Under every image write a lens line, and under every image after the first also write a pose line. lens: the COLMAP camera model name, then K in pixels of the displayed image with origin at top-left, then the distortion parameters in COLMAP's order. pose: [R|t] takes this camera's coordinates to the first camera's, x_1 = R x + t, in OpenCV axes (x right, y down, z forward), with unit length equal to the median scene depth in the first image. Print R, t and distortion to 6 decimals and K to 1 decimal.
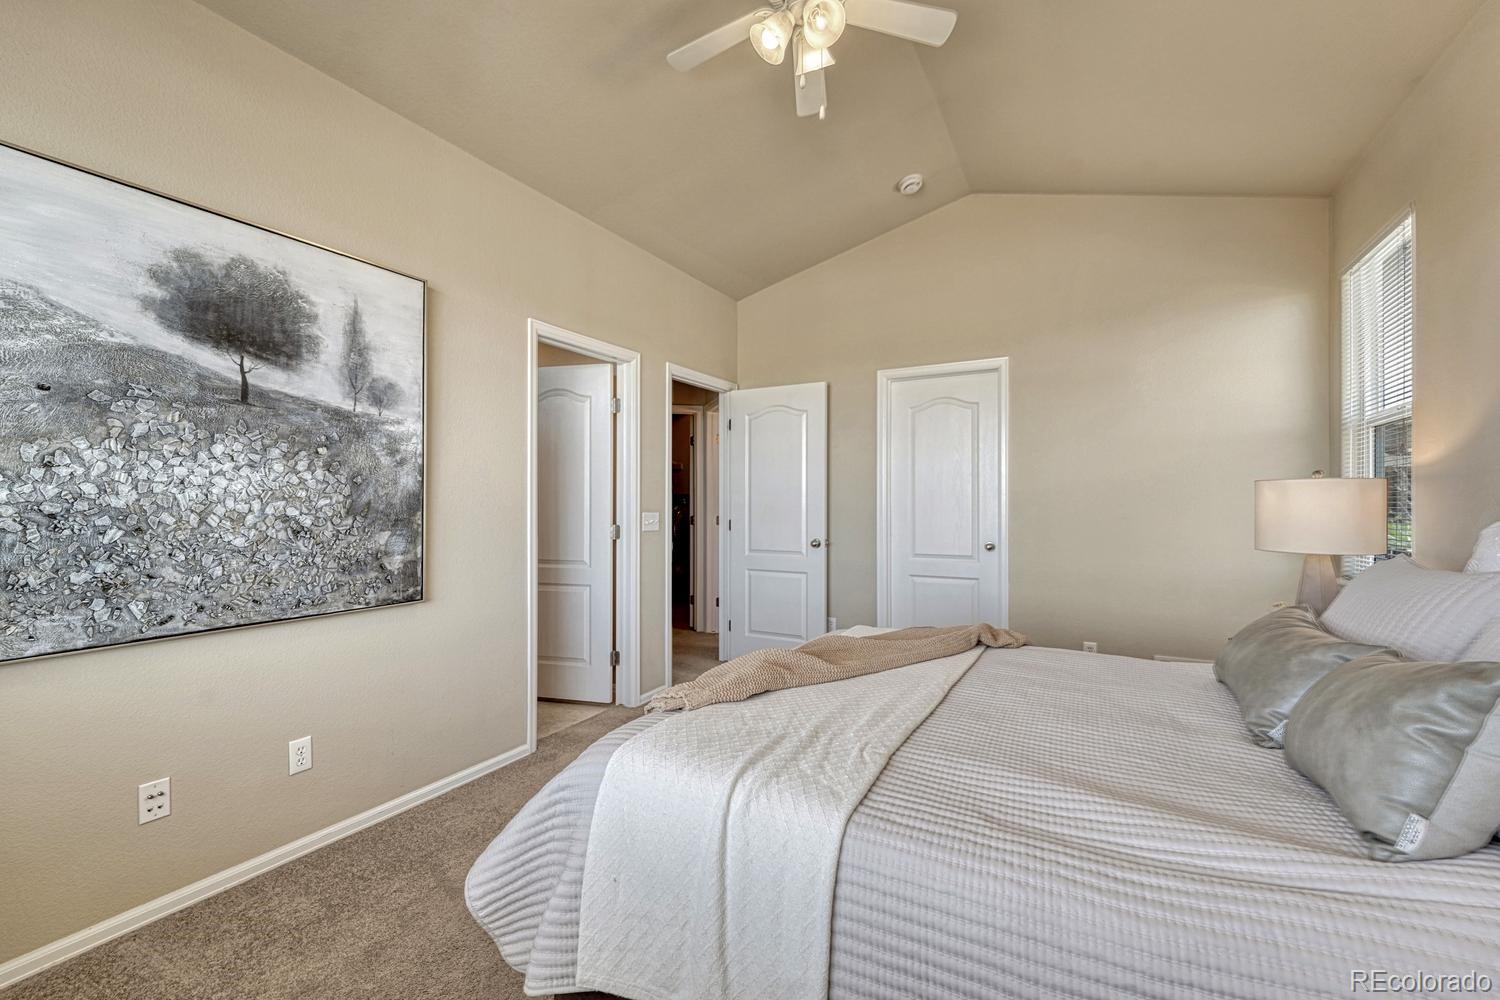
lens RADIAL K [[632.5, 0, 750.0], [0, 632.5, 500.0], [0, 0, 1]] dist [-0.001479, -0.000198]
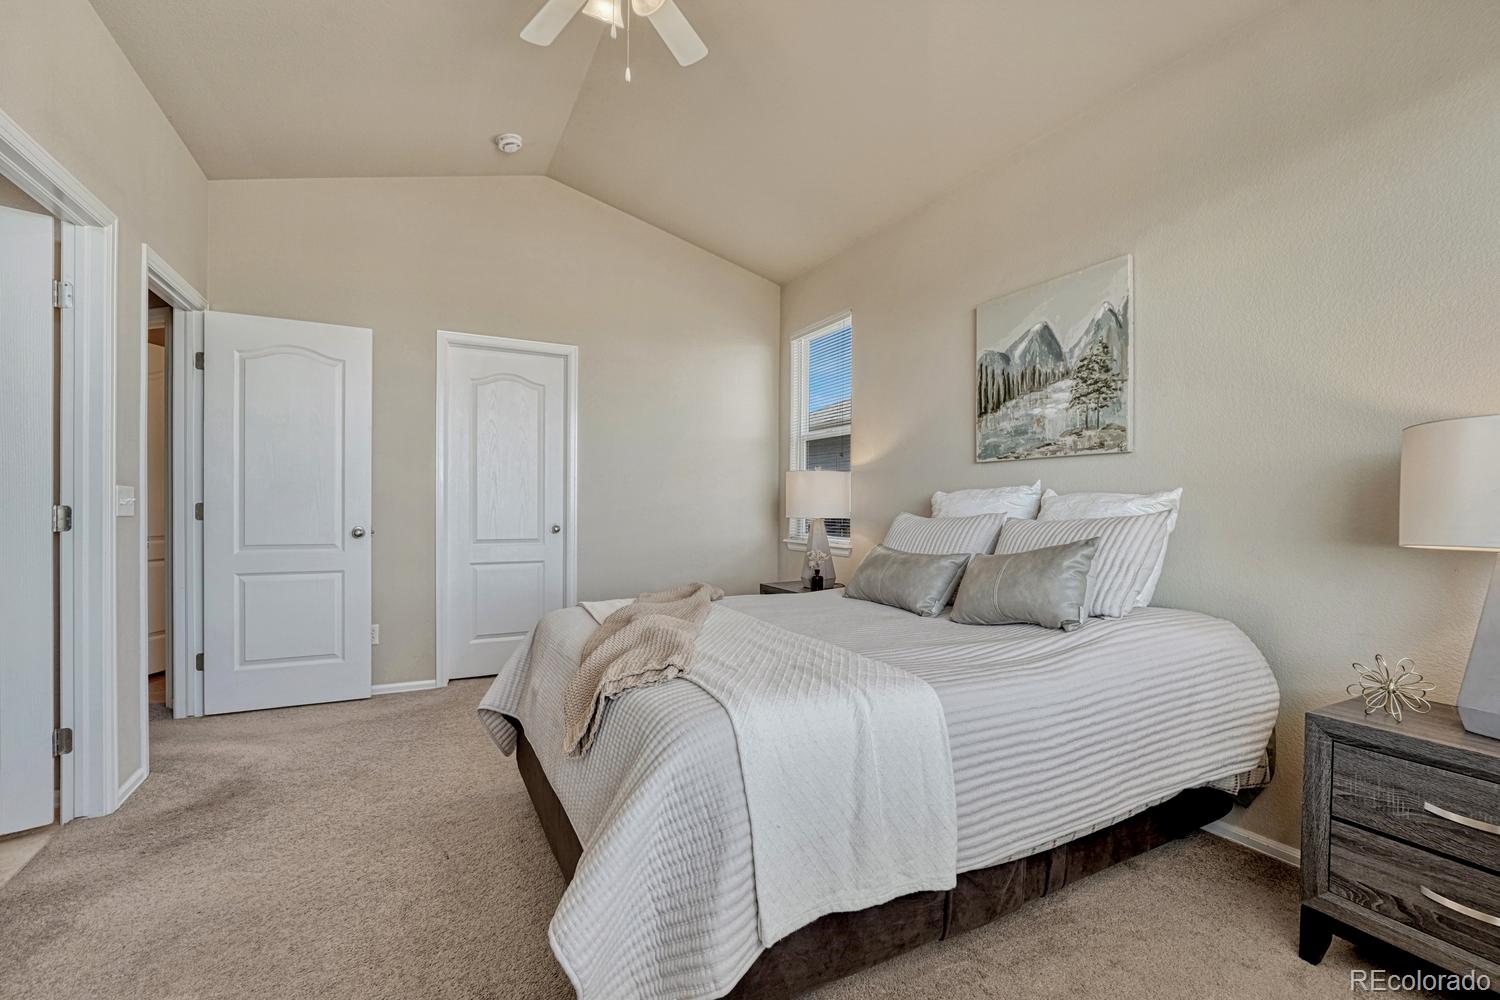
lens RADIAL K [[672.5, 0, 750.0], [0, 672.5, 500.0], [0, 0, 1]] dist [-0.000828, -0.000088]
pose [[0.532772, 0.007247, 0.846228, -0.391119], [-0.010971, 0.999938, -0.001656, 0.027682], [-0.846188, -0.008402, 0.532819, 0.162558]]
